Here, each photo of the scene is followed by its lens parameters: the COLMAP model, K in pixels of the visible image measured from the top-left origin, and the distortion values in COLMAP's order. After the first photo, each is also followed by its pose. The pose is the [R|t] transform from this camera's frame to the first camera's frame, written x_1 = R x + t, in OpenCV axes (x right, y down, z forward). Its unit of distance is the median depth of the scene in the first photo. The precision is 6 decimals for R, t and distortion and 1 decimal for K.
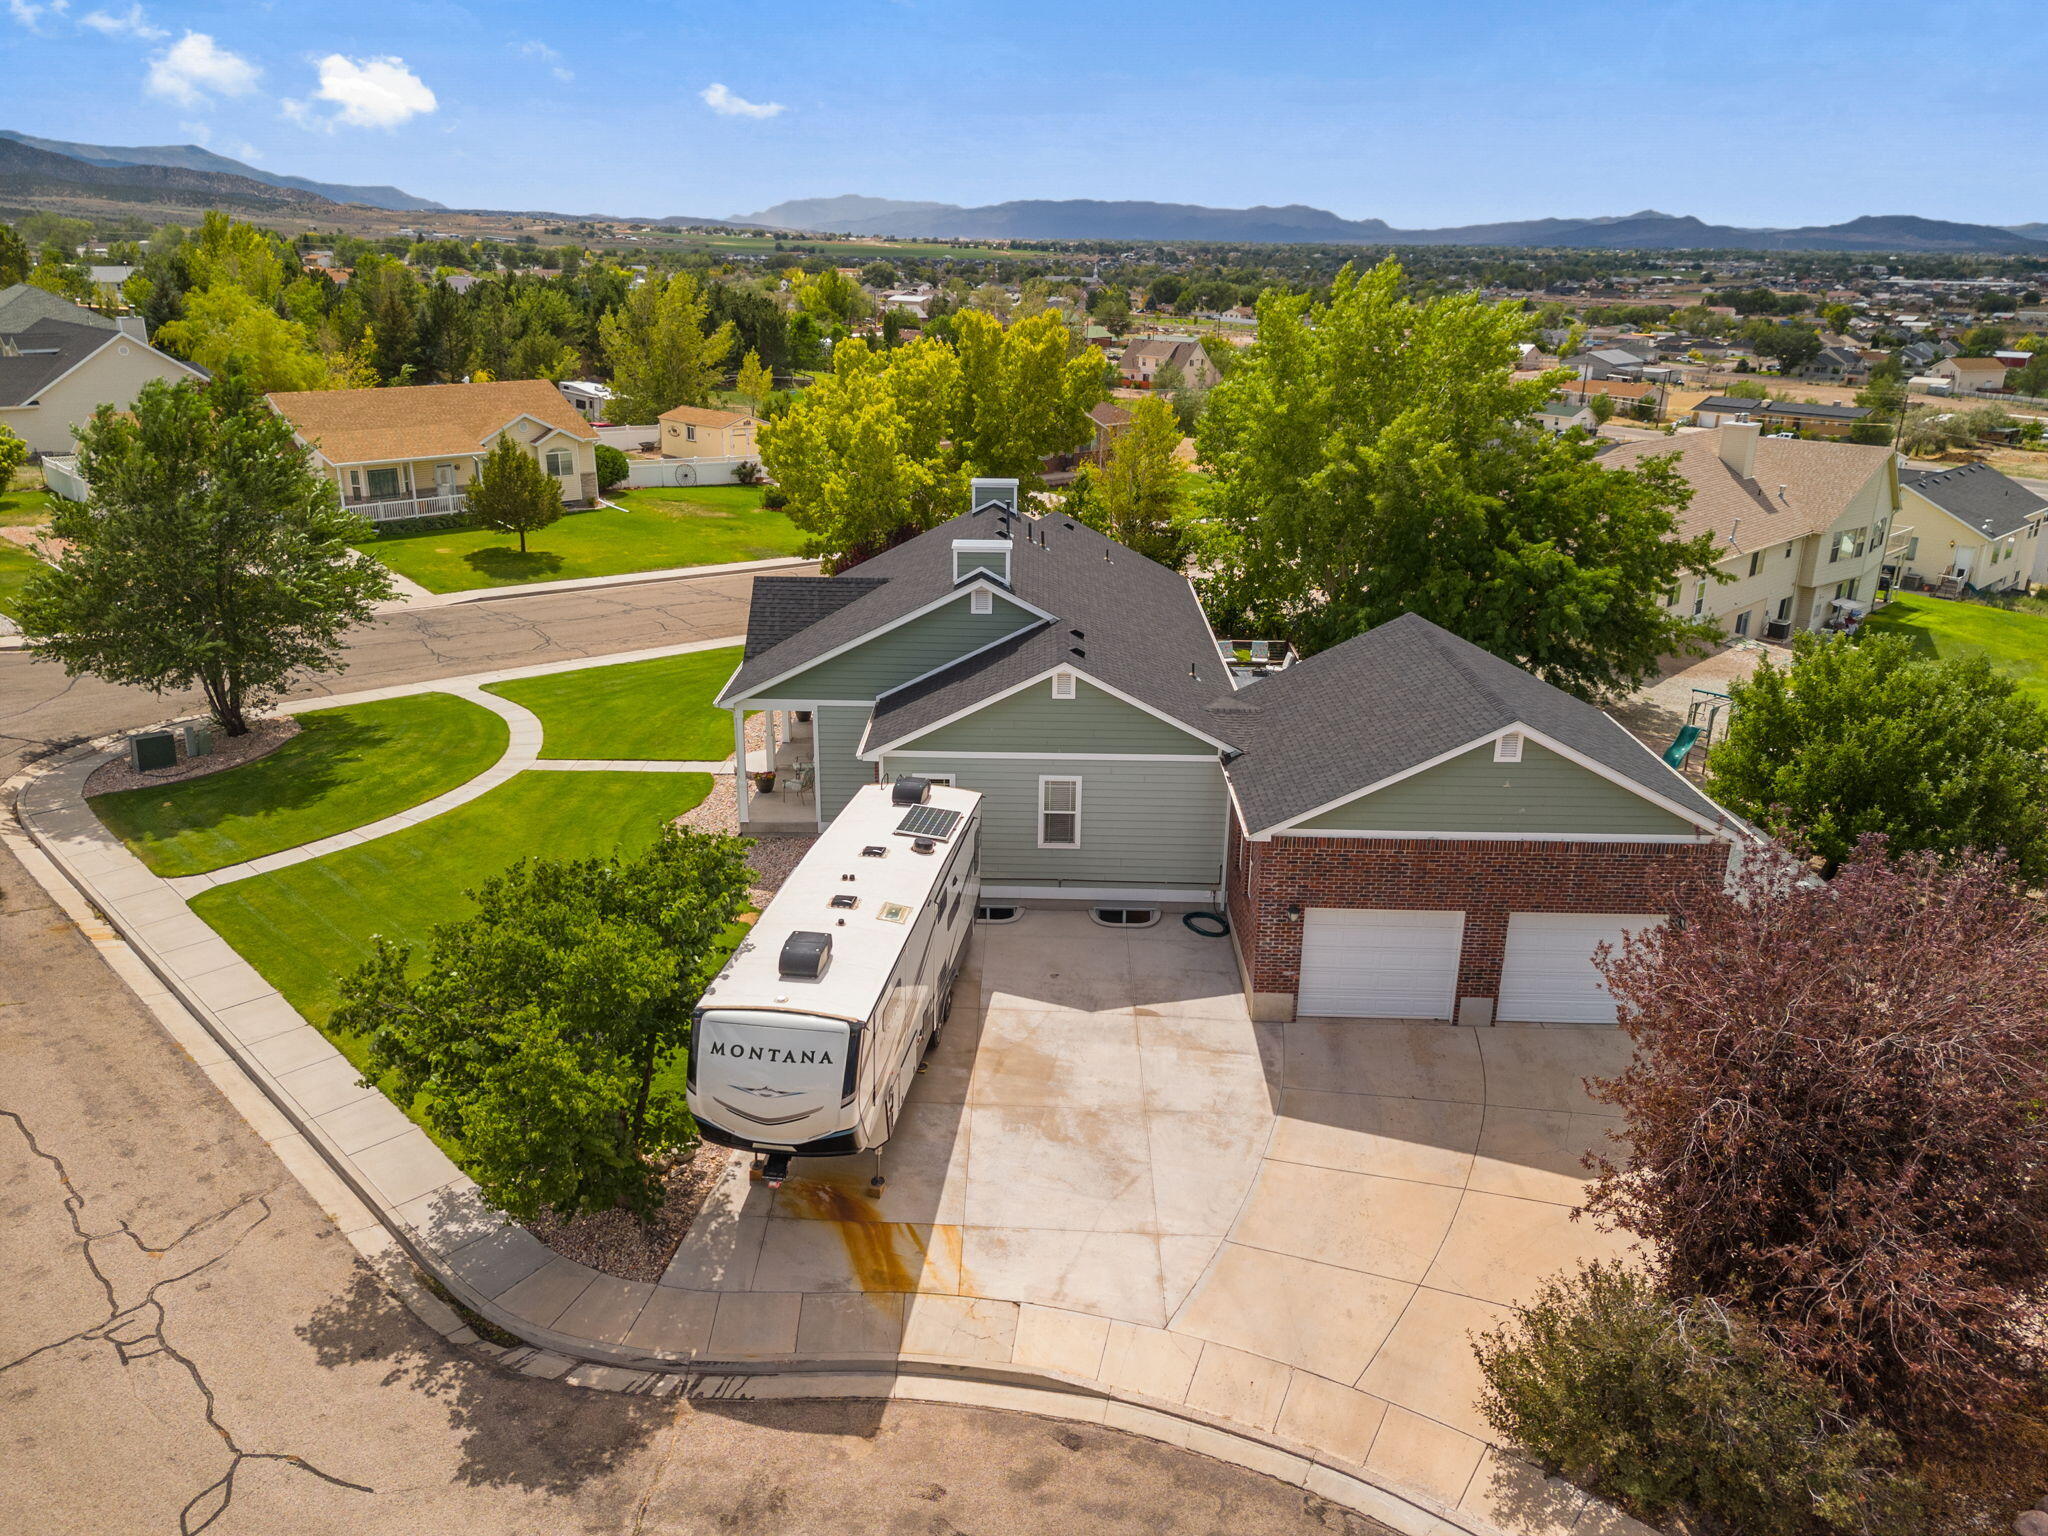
lens RADIAL K [[1519.5, 0, 1024.0], [0, 1519.5, 768.0], [0, 0, 1]] dist [0.021695, -0.009538]
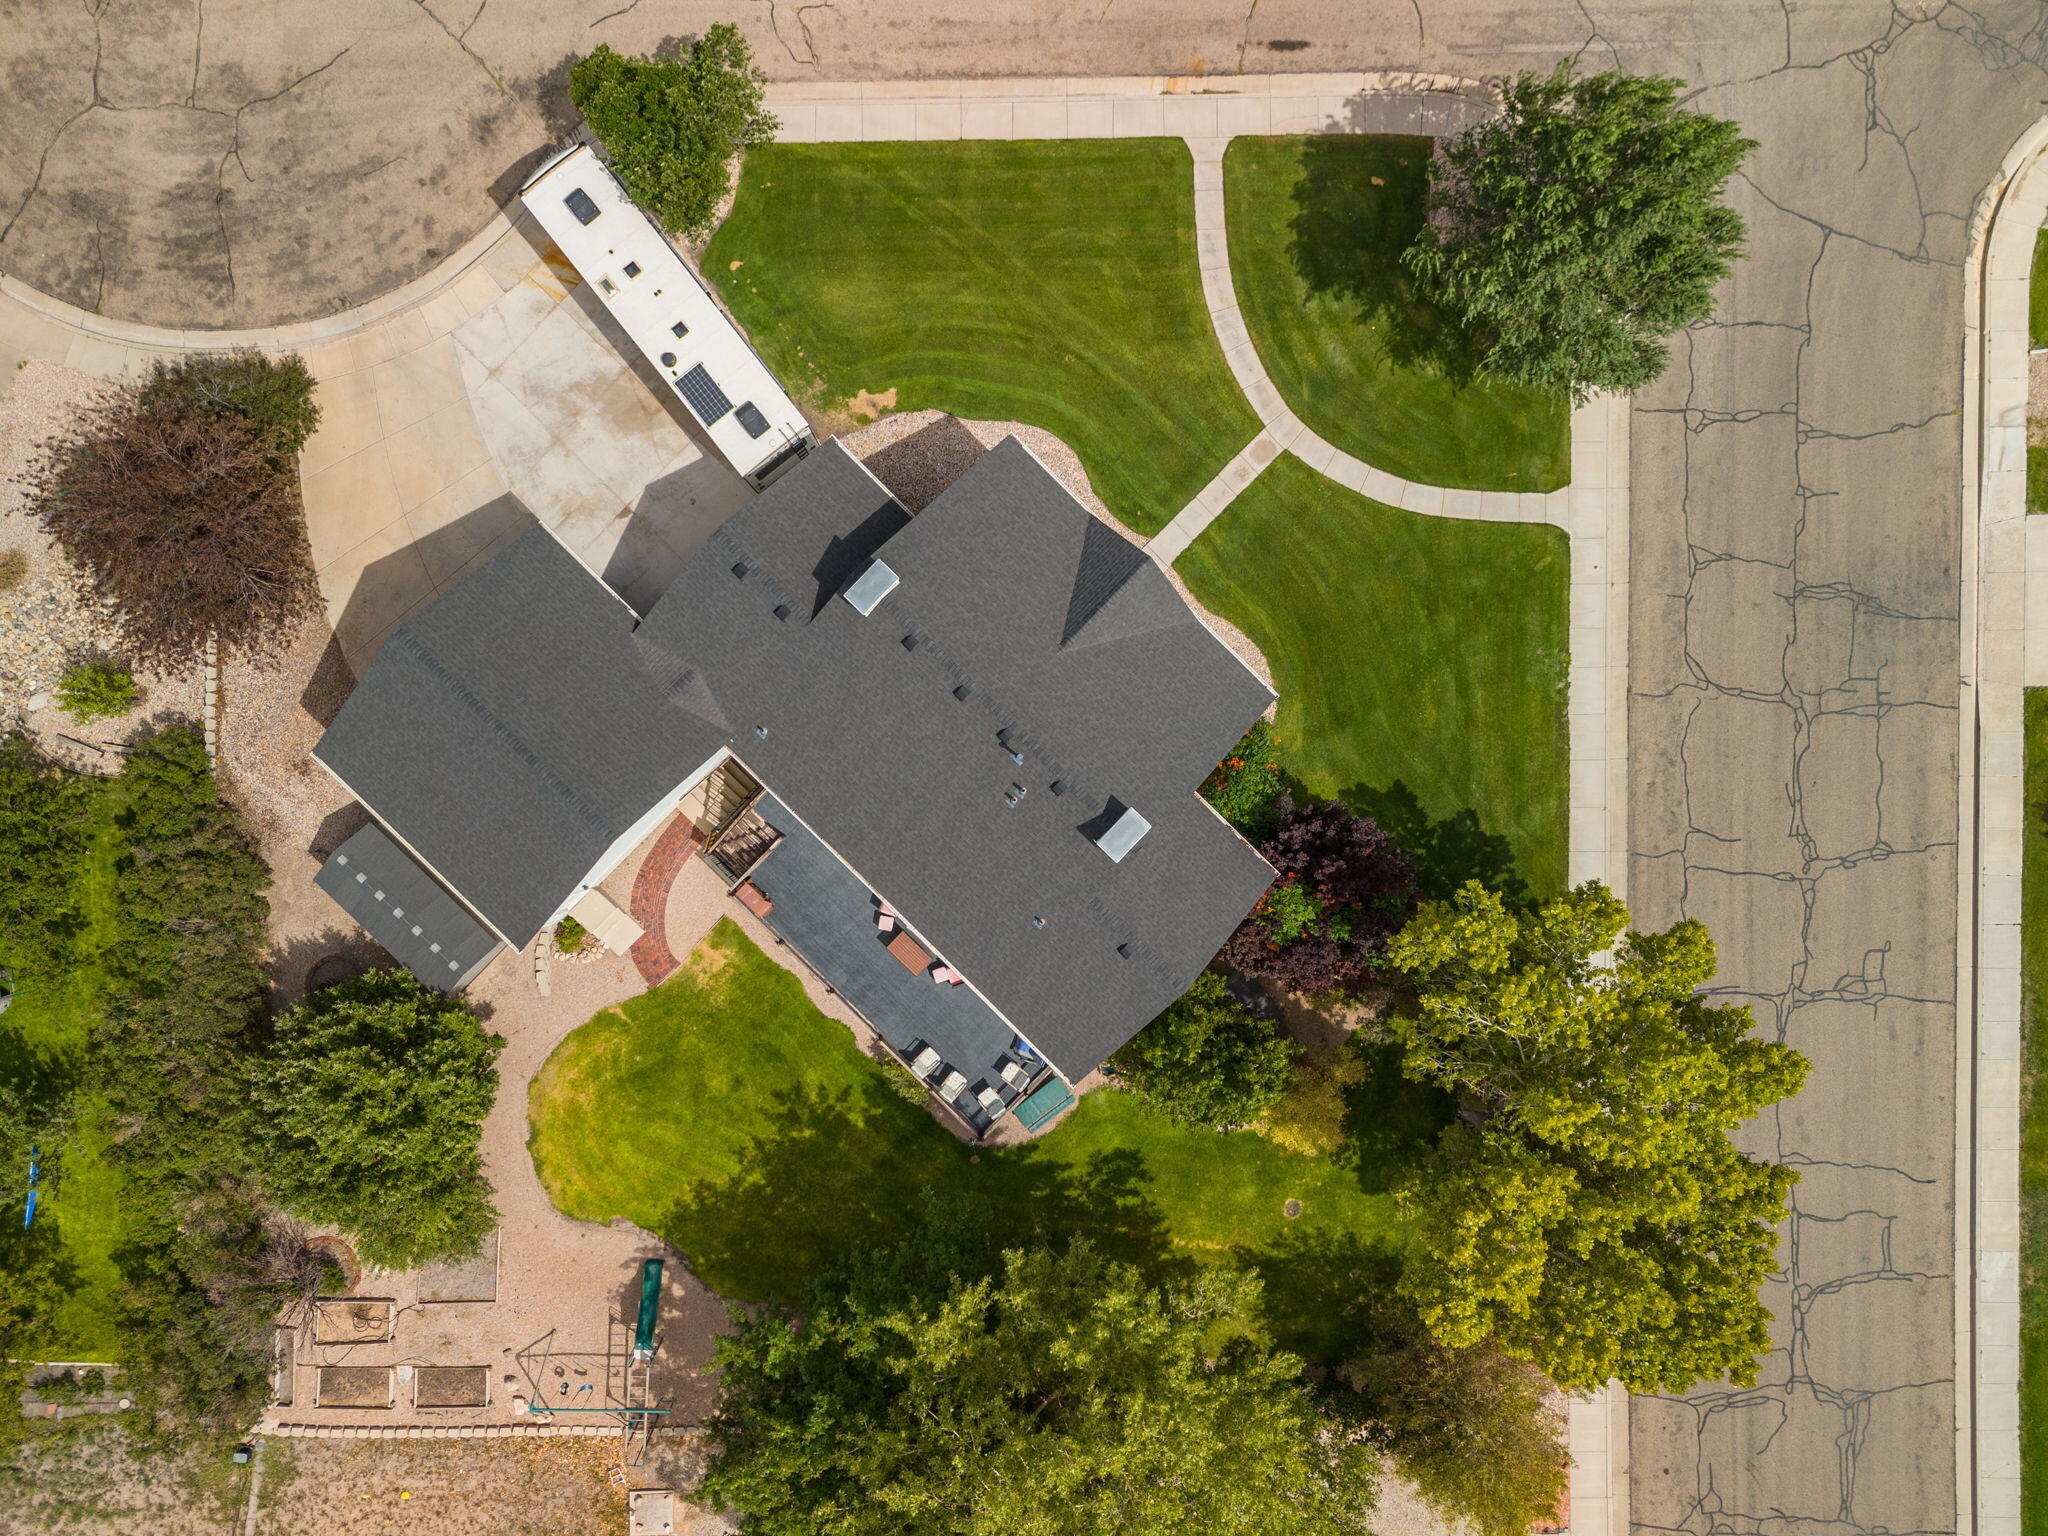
lens RADIAL K [[1519.5, 0, 1024.0], [0, 1519.5, 768.0], [0, 0, 1]] dist [0.021695, -0.009538]
pose [[-0.690554, 0.722470, -0.034250, 0.045093], [-0.269815, -0.213382, 0.938972, -1.796489], [0.671070, 0.657652, 0.342285, 1.068274]]
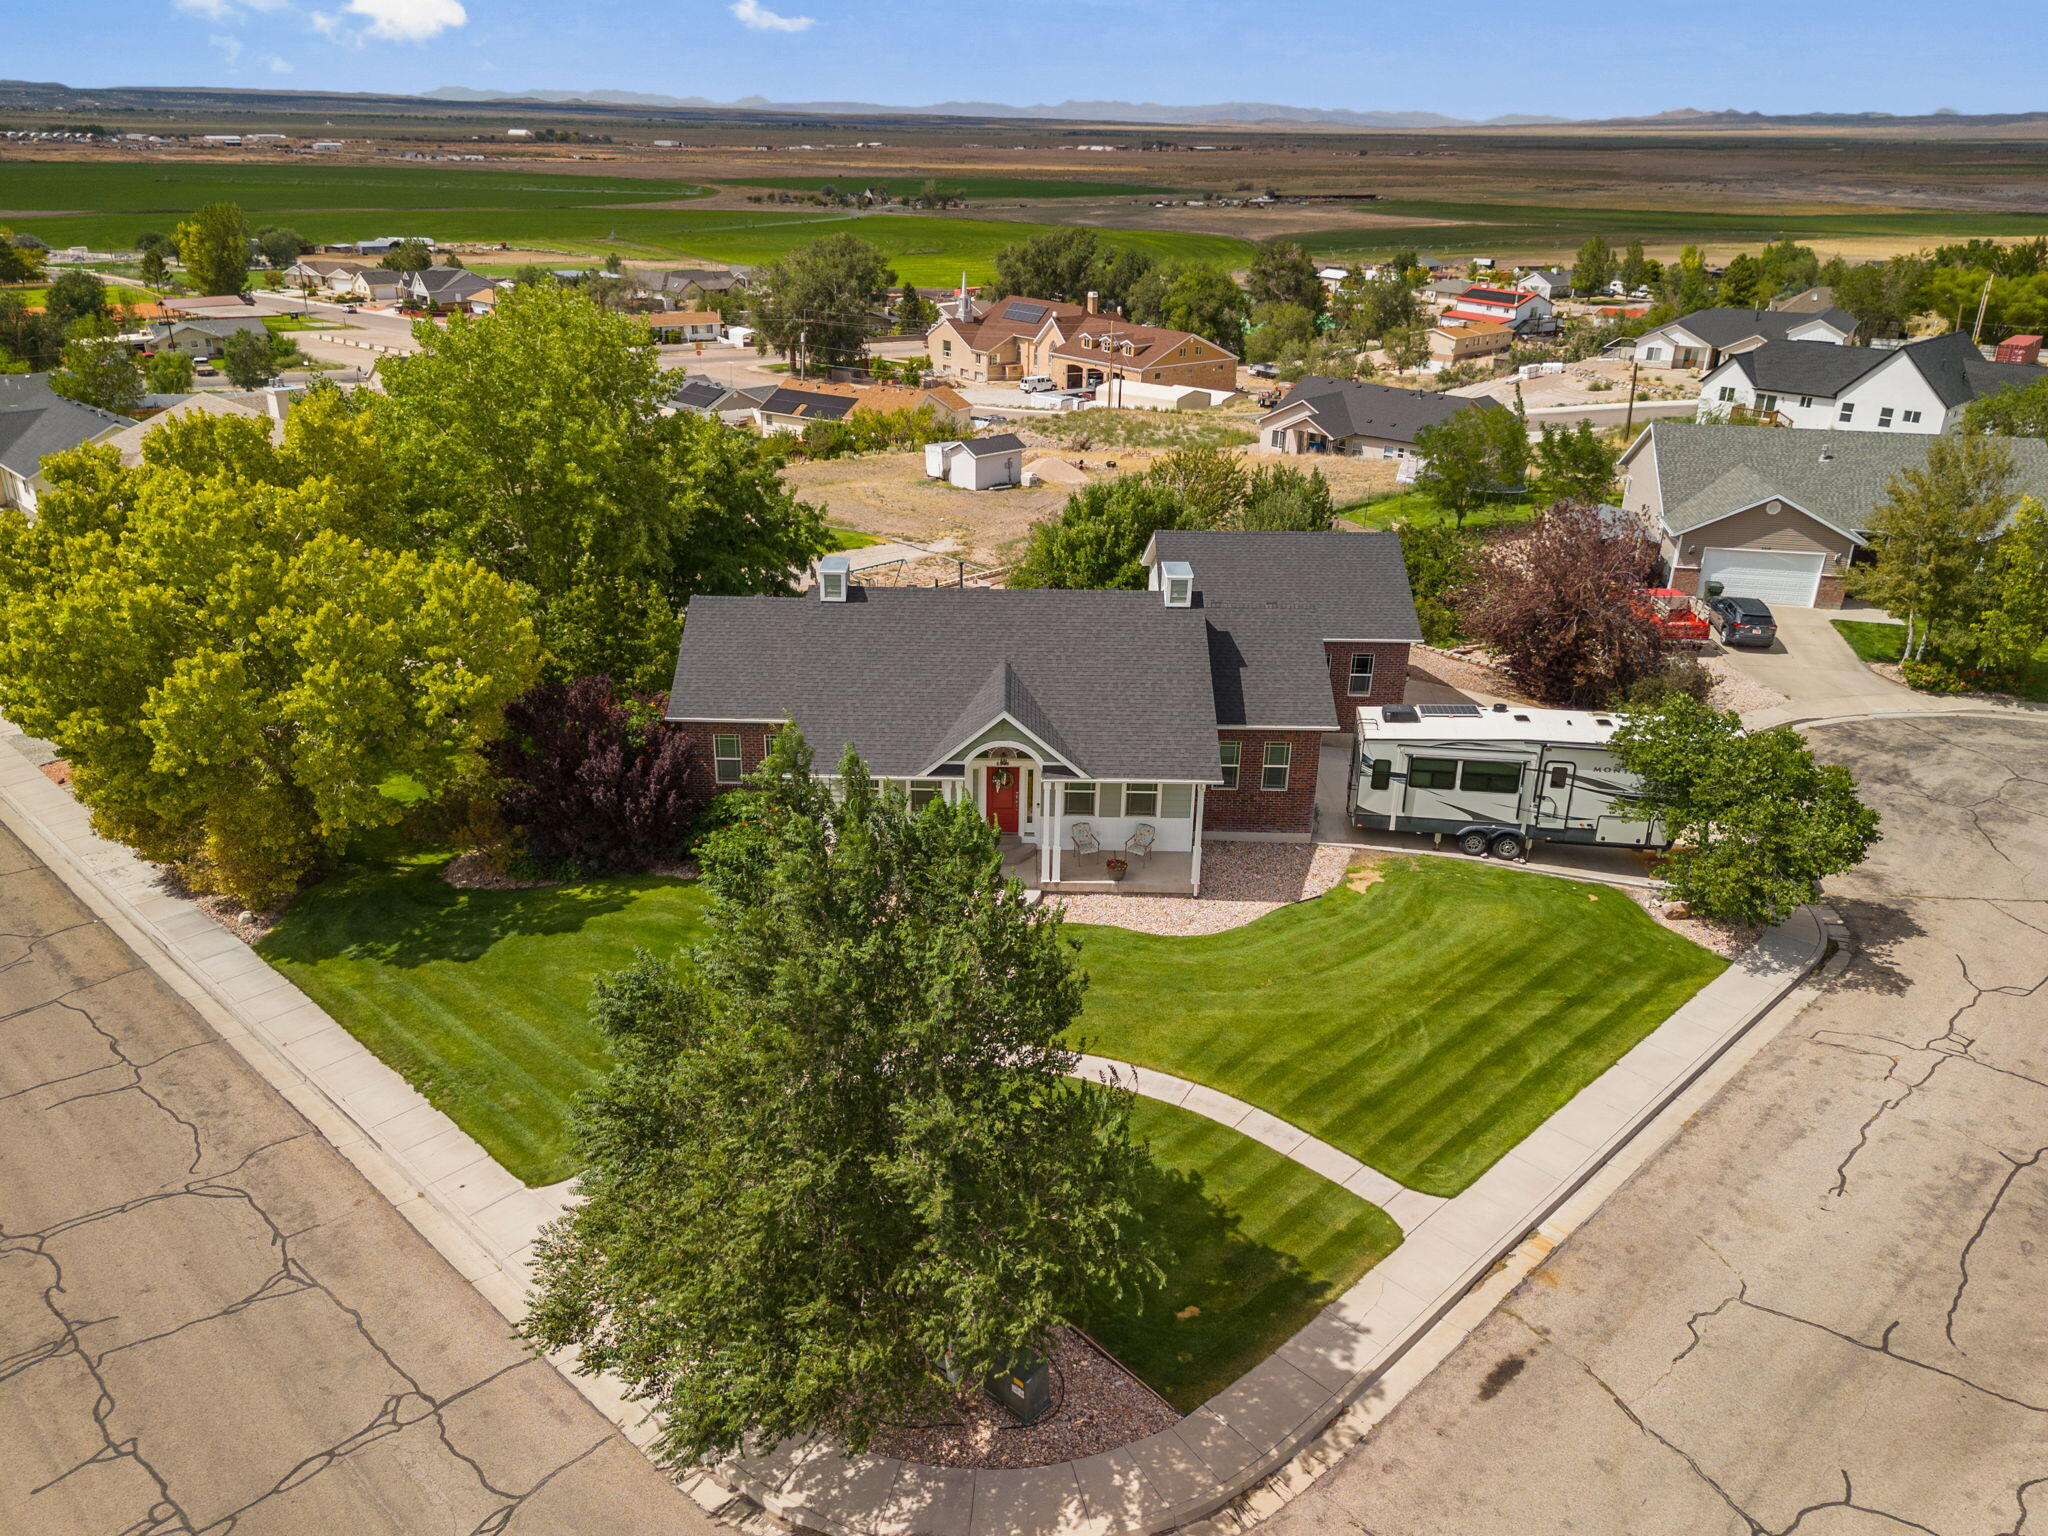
lens RADIAL K [[1519.5, 0, 1024.0], [0, 1519.5, 768.0], [0, 0, 1]] dist [0.021695, -0.009538]
pose [[-0.016953, -0.412330, 0.910877, -1.640000], [0.309788, 0.864012, 0.396881, -0.726099], [-0.950654, 0.288907, 0.113087, 1.418452]]
